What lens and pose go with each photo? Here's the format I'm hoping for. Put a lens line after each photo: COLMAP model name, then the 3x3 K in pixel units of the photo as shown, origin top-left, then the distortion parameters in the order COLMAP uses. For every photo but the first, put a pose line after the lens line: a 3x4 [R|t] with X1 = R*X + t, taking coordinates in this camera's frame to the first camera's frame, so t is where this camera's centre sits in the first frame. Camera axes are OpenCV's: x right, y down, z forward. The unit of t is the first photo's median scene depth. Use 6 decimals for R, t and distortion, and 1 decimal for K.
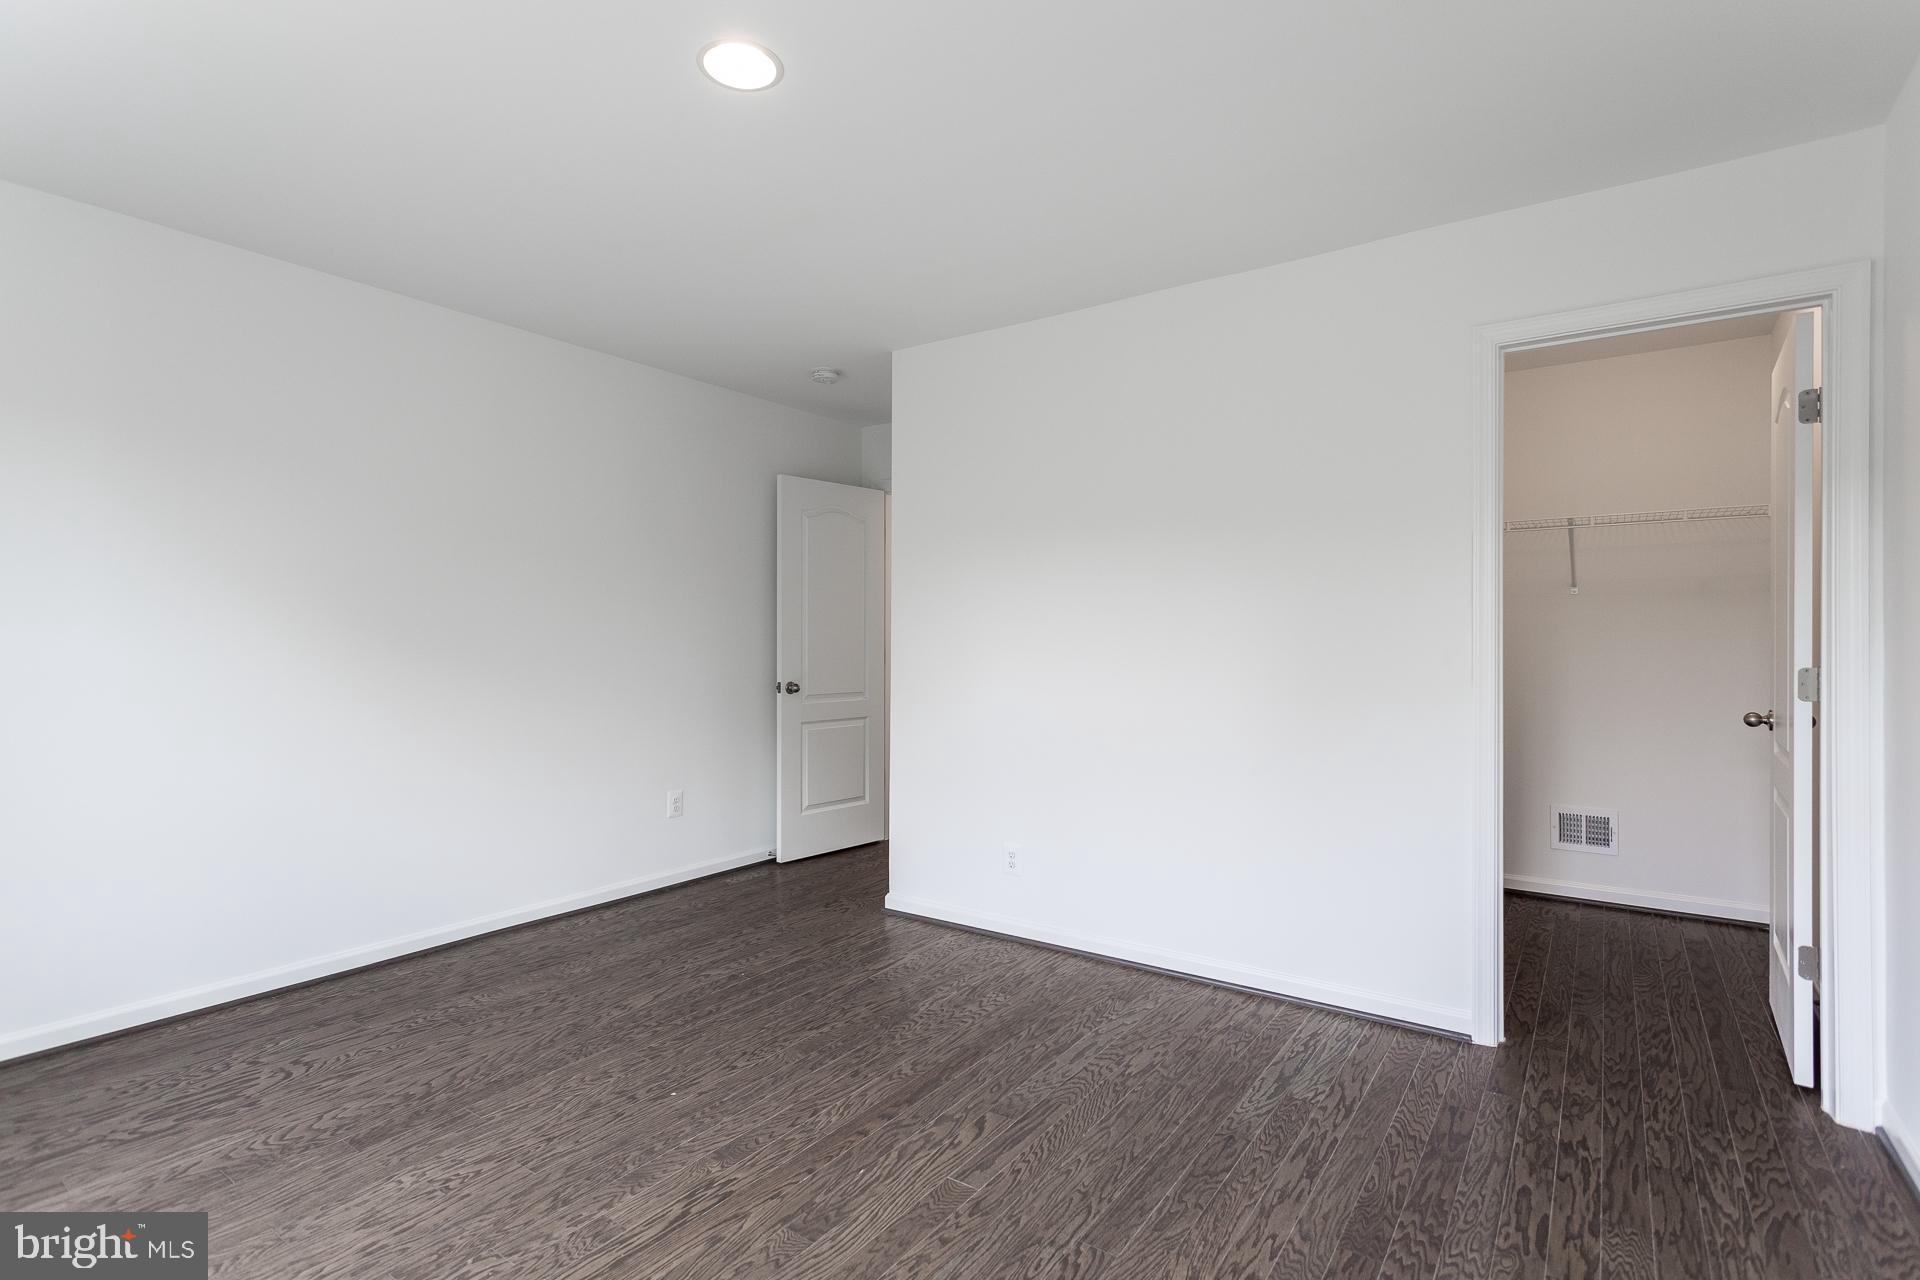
lens RADIAL K [[917.5, 0, 958.1], [0, 917.5, 635.9], [0, 0, 1]] dist [-0.000159, -0.000137]
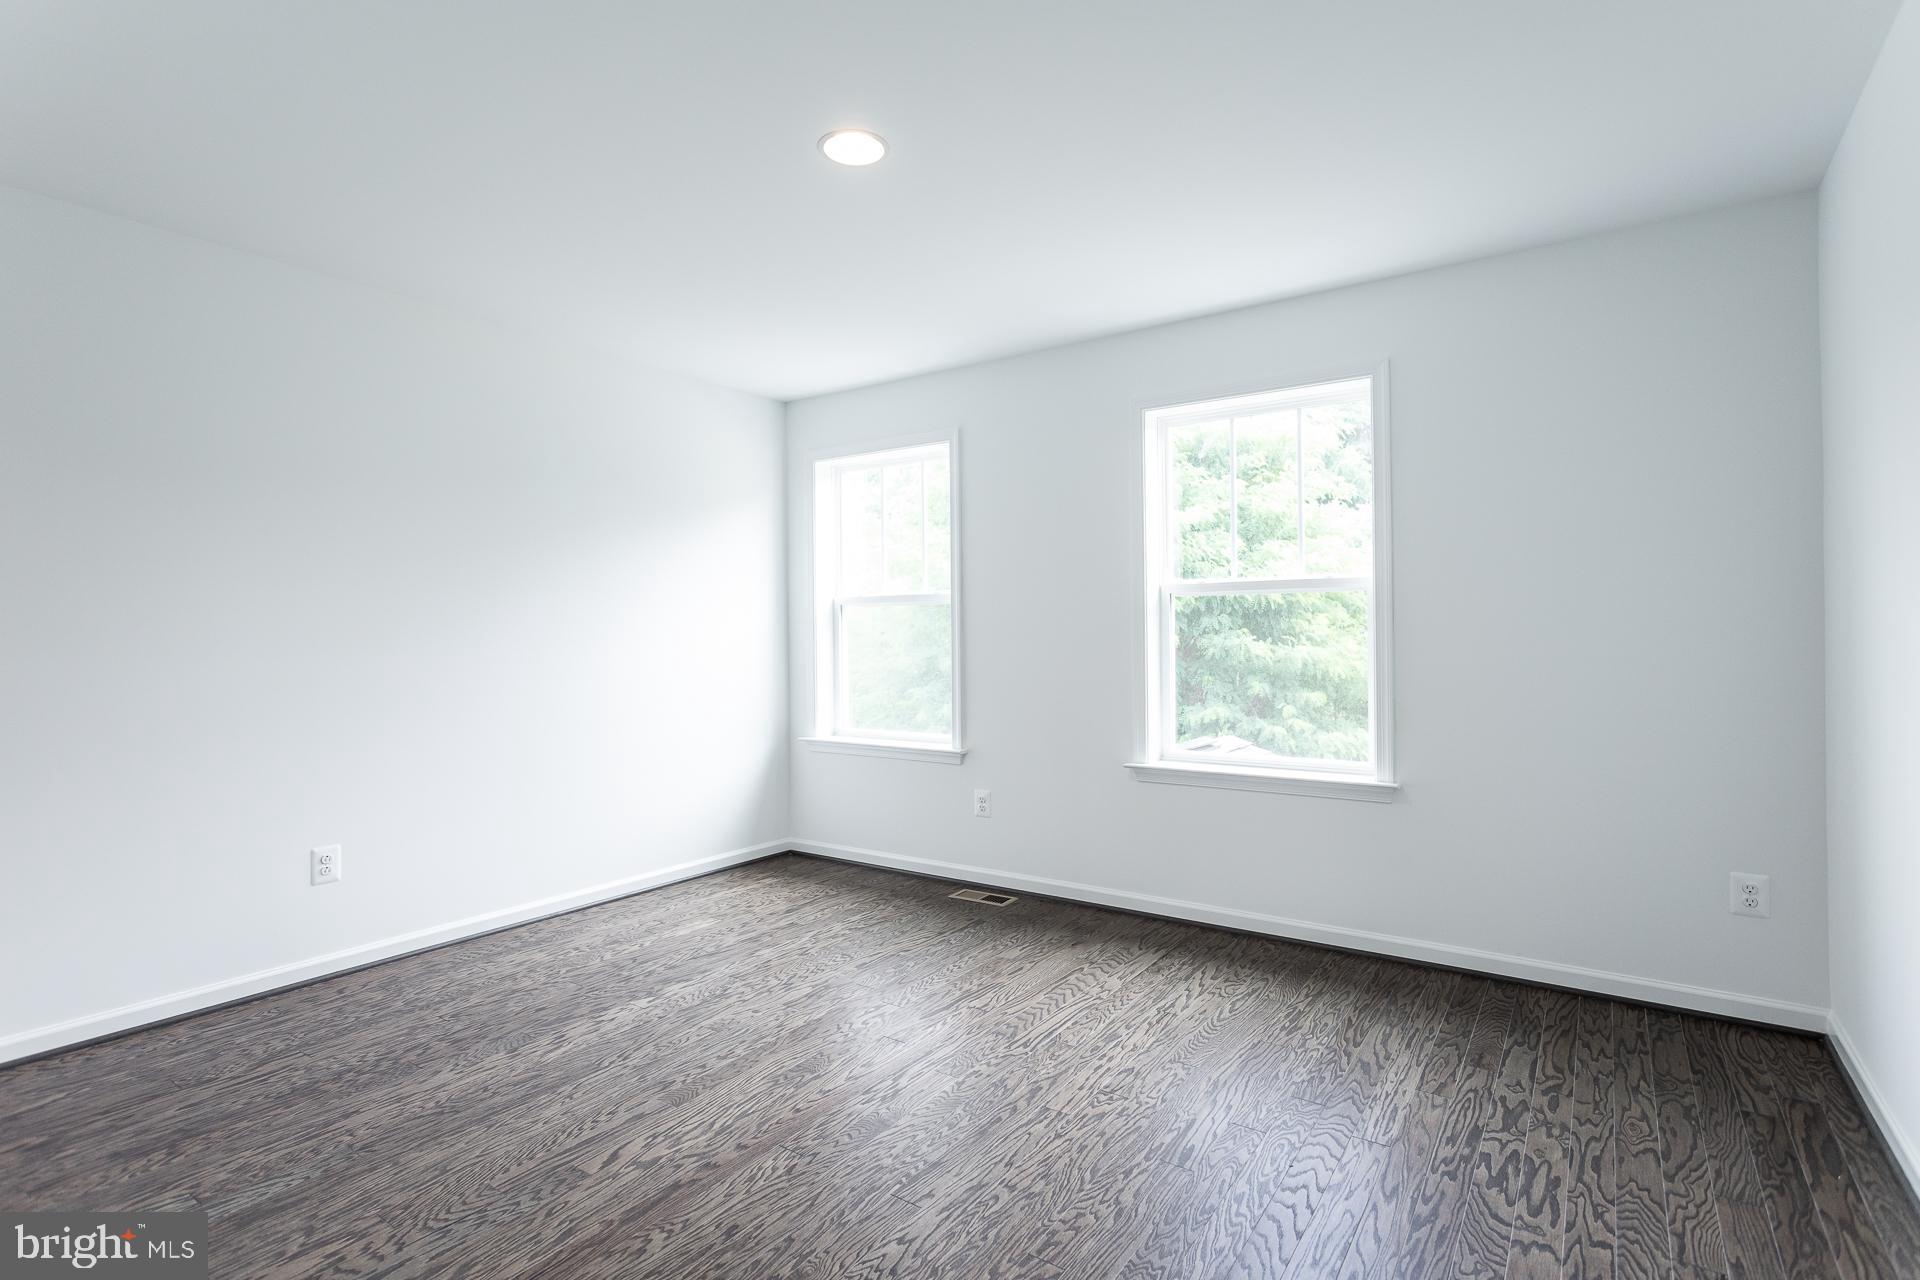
lens RADIAL K [[917.5, 0, 974.1], [0, 917.5, 633.2], [0, 0, 1]] dist [-0.000159, -0.000137]
pose [[-0.999906, 0.005271, -0.012666, -0.345244], [0.005326, 0.999977, -0.004312, 0.007791], [0.012643, -0.004379, -0.999910, 2.006749]]
